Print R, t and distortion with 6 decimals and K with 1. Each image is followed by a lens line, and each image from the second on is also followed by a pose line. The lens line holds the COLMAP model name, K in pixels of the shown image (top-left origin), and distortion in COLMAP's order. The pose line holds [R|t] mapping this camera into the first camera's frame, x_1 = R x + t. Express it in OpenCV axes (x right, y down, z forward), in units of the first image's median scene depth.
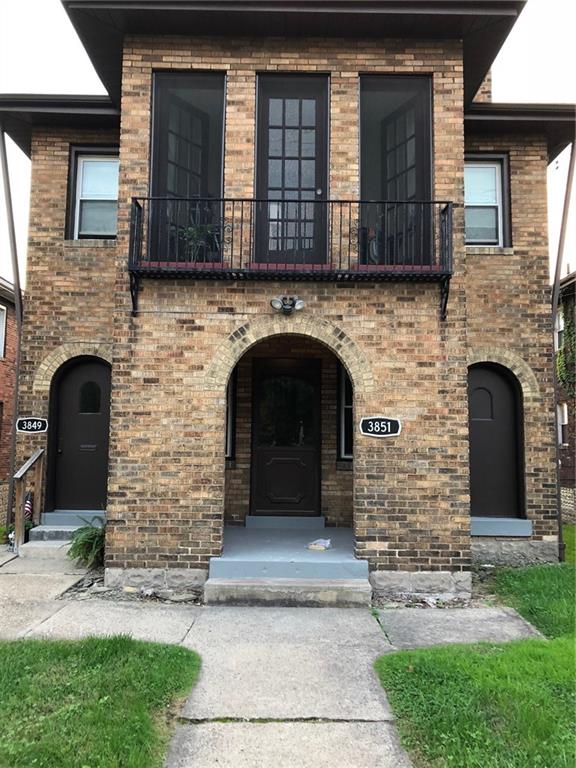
lens RADIAL K [[638.4, 0, 280.6], [0, 638.4, 351.3], [0, 0, 1]] dist [0.036639, -0.006258]
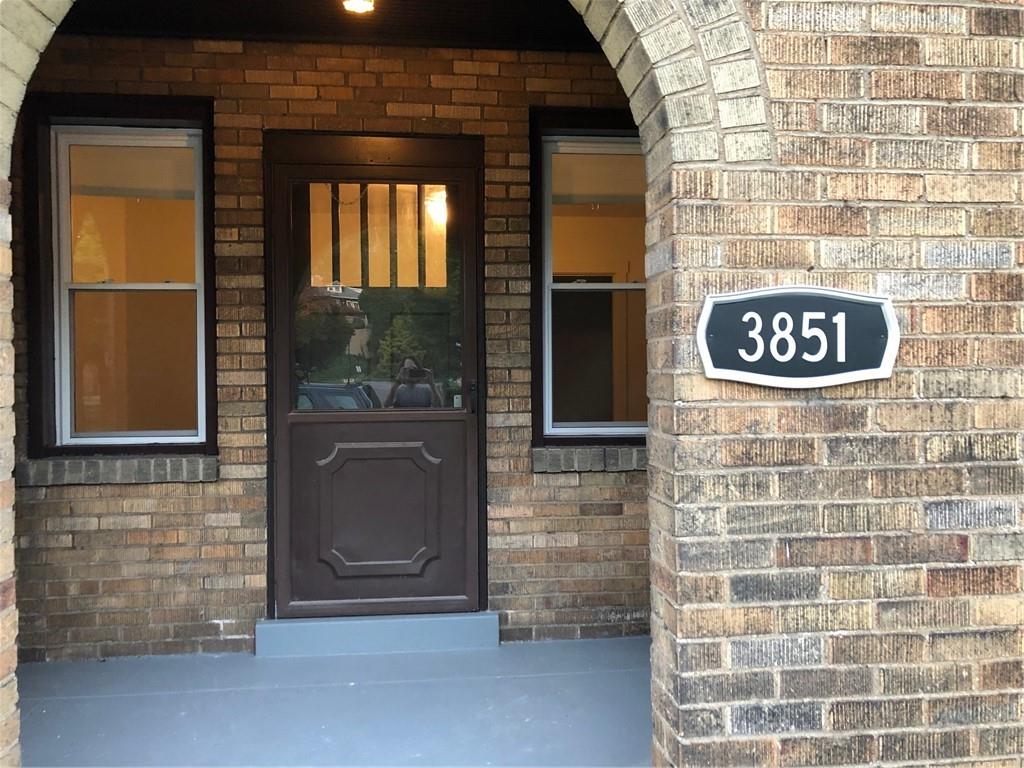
lens RADIAL K [[851.3, 0, 513.6], [0, 851.3, 381.5], [0, 0, 1]] dist [0.036639, -0.006258]
pose [[0.993568, -0.023914, 0.110685, 0.038440], [0.006413, 0.987762, 0.155838, 0.088976], [-0.113057, -0.154126, 0.981562, 0.740423]]
